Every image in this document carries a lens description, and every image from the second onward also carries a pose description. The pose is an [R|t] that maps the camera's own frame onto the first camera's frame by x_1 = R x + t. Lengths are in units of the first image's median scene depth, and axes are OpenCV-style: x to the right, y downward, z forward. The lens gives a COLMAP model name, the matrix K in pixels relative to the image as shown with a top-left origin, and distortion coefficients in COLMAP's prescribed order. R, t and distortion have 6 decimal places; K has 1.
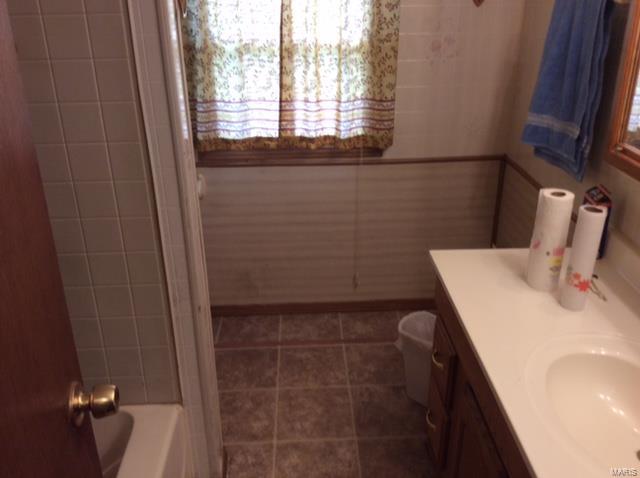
lens RADIAL K [[589.9, 0, 329.9], [0, 589.9, 237.6], [0, 0, 1]] dist [0.168849, -0.372780]
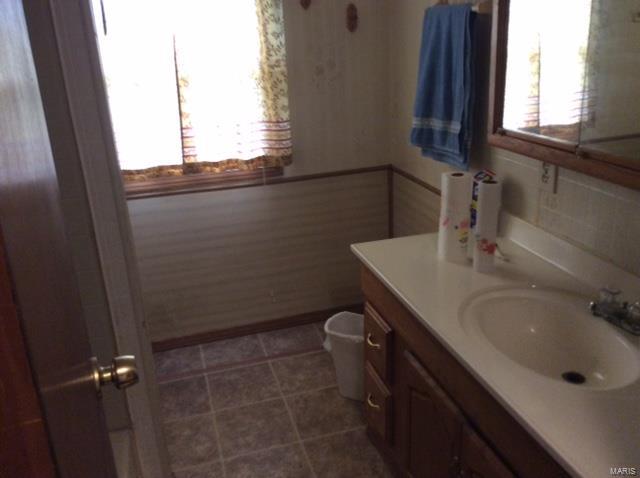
lens RADIAL K [[589.9, 0, 329.9], [0, 589.9, 237.6], [0, 0, 1]] dist [0.168849, -0.372780]
pose [[0.968714, -0.119696, 0.217407, -0.080003], [0.136561, 0.988548, -0.064225, 0.056603], [-0.207230, 0.091905, 0.973966, -0.037606]]
